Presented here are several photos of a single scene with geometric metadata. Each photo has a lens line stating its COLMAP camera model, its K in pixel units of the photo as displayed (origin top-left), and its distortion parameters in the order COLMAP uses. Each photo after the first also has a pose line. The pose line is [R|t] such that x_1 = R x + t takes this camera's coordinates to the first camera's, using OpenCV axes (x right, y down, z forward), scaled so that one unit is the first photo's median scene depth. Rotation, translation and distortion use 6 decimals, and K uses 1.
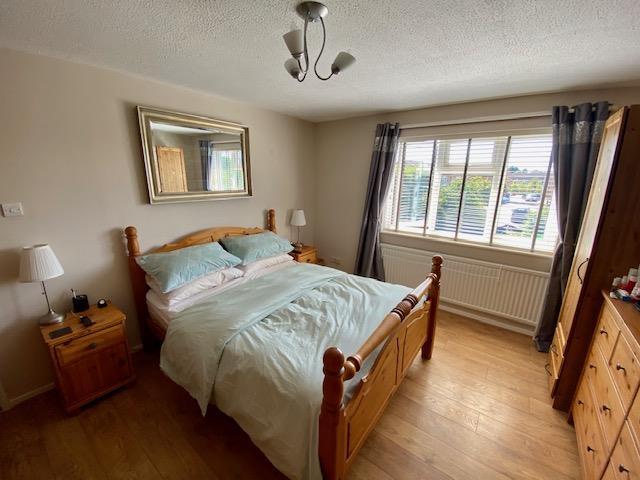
lens RADIAL K [[262.0, 0, 322.3], [0, 262.0, 239.3], [0, 0, 1]] dist [-0.002093, -0.001607]
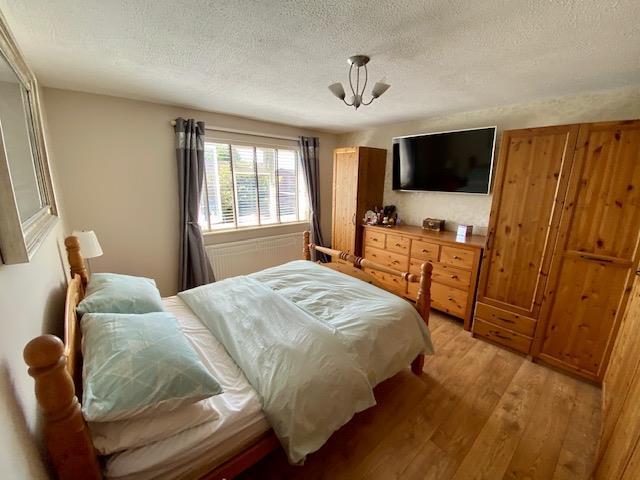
lens RADIAL K [[262.0, 0, 321.0], [0, 262.0, 240.4], [0, 0, 1]] dist [-0.002093, -0.001607]
pose [[0.211243, -0.241985, 0.947006, -0.996177], [0.223823, 0.955101, 0.194127, -0.164678], [-0.951462, 0.170953, 0.255921, 0.598288]]
